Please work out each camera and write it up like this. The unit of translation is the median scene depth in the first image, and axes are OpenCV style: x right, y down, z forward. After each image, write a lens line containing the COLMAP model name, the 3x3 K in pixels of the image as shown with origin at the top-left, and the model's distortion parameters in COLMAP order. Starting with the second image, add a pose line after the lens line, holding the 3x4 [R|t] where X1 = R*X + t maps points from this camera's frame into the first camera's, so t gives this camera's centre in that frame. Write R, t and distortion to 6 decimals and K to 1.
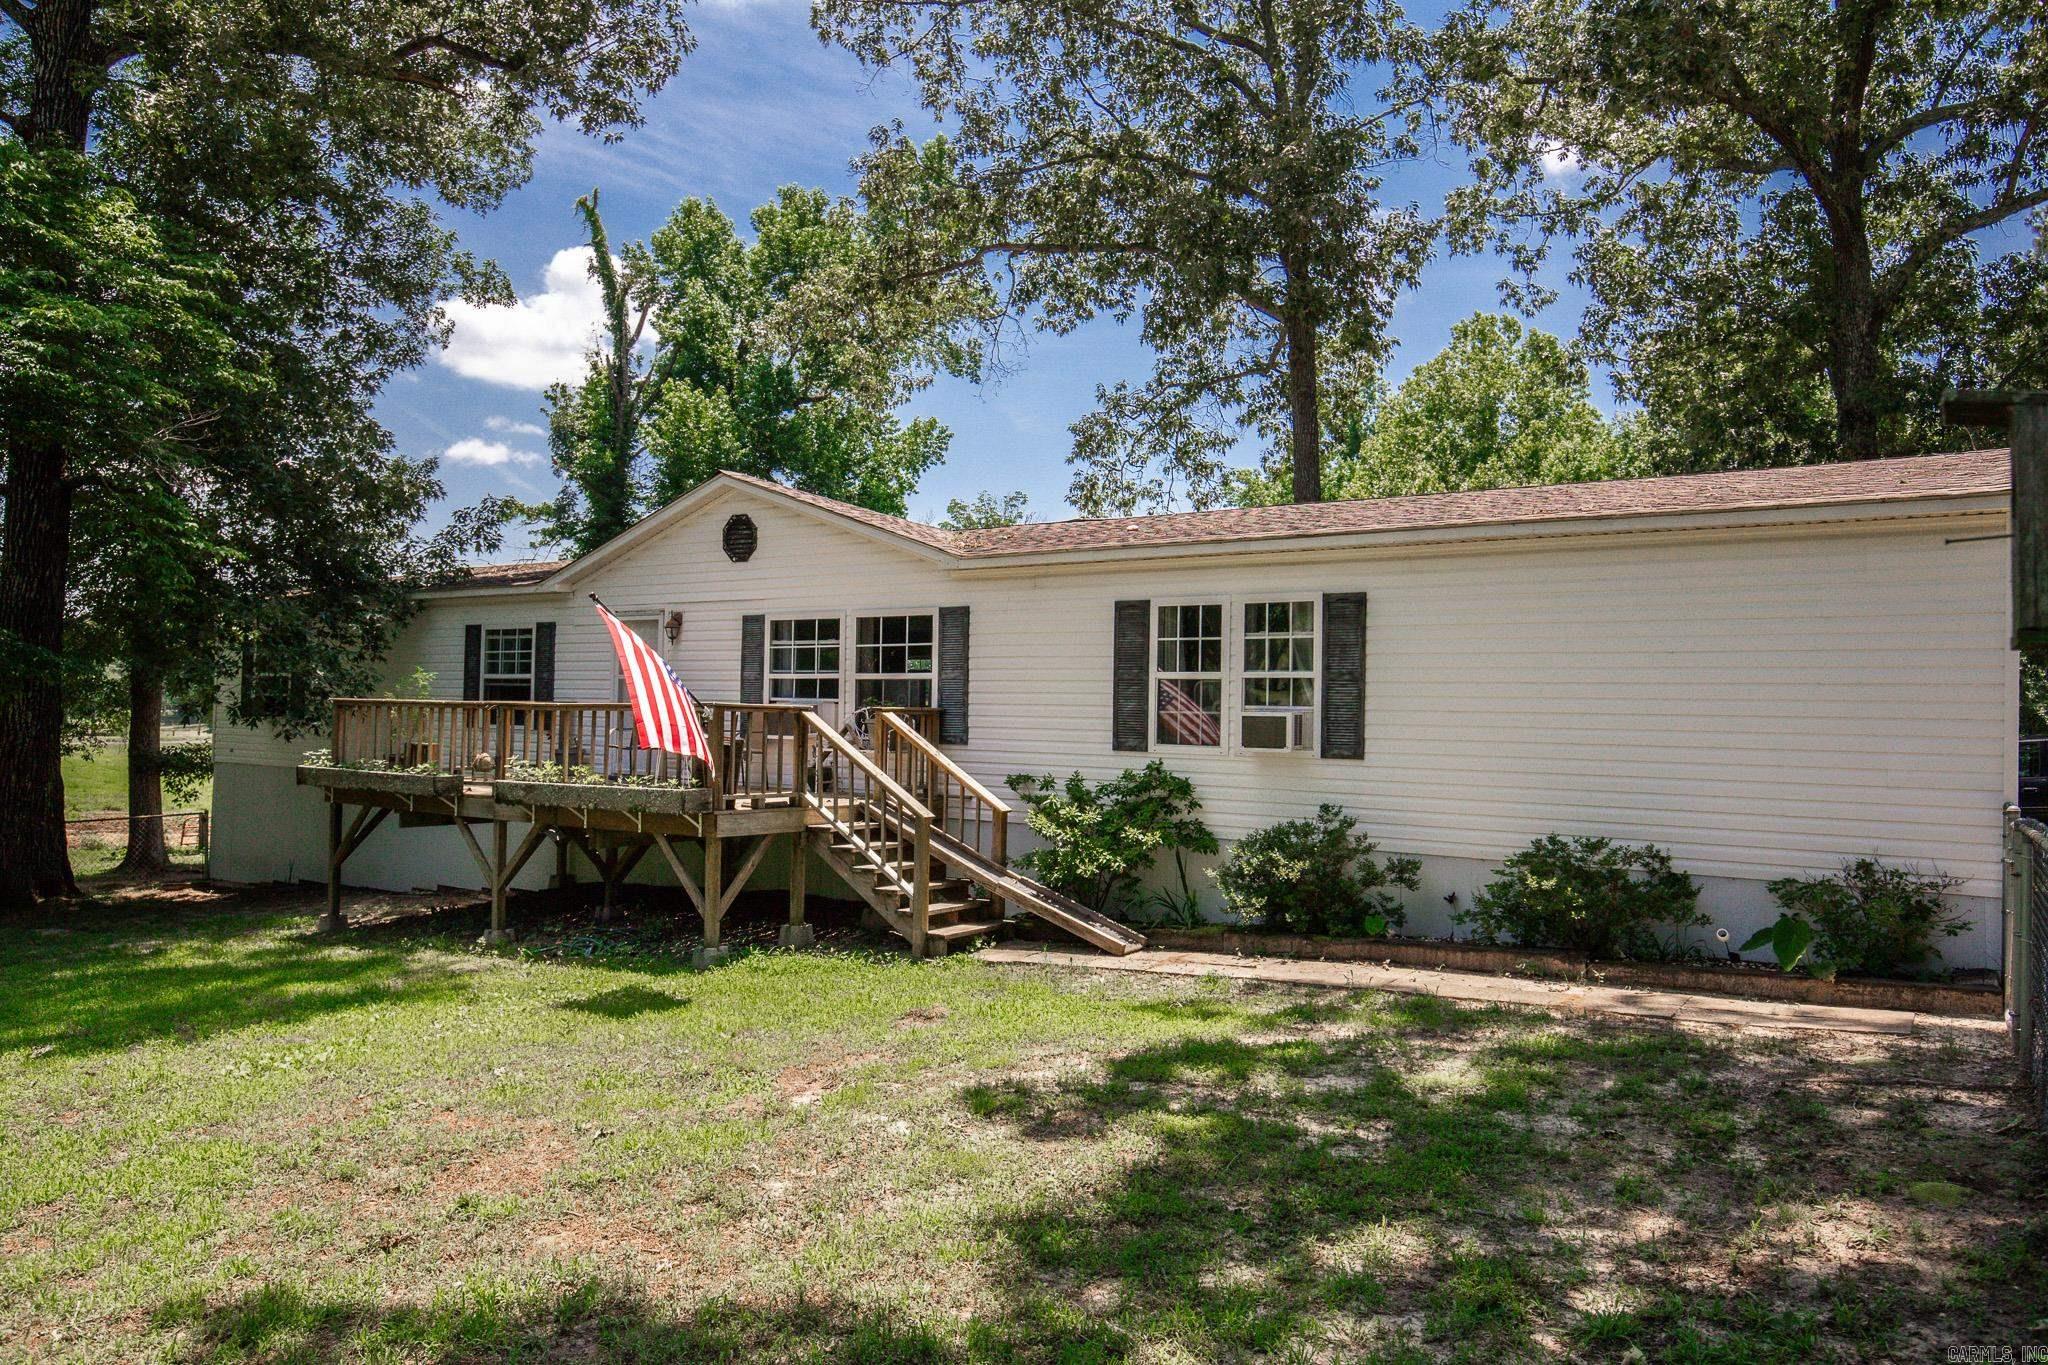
lens RADIAL K [[1383.1, 0, 1016.5], [0, 1383.1, 680.8], [0, 0, 1]] dist [-0.005155, -0.004209]
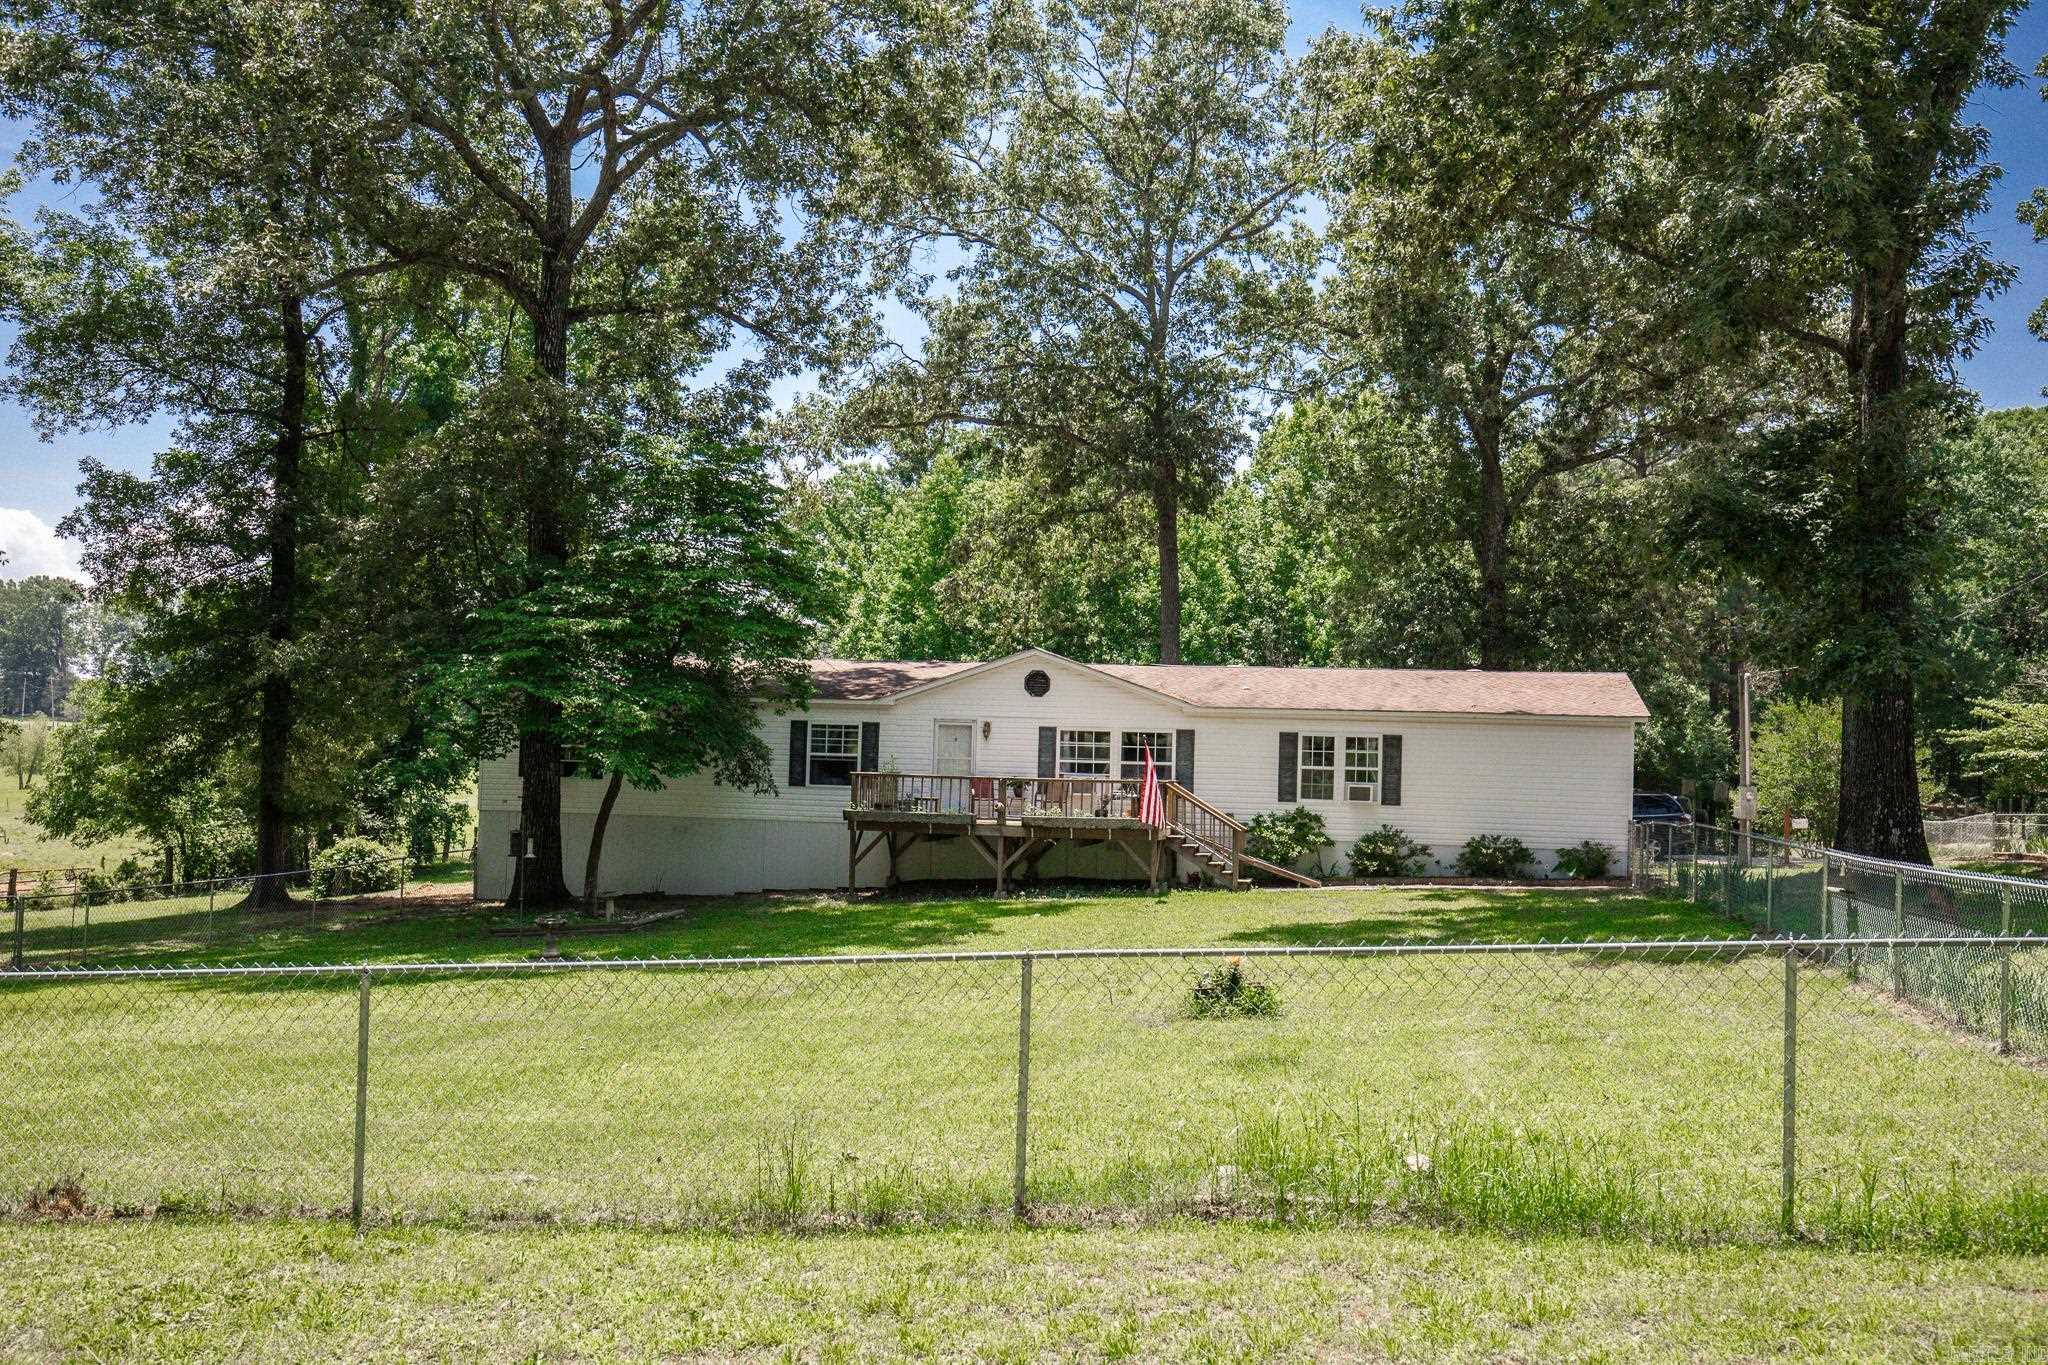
lens RADIAL K [[2024.4, 0, 1027.0], [0, 2024.4, 687.1], [0, 0, 1]] dist [0.049540, 0.000000]
pose [[0.914577, 0.021199, 0.403857, -1.488736], [-0.020537, 0.999771, -0.005972, -0.096079], [-0.403891, -0.002832, 0.914803, -1.647078]]
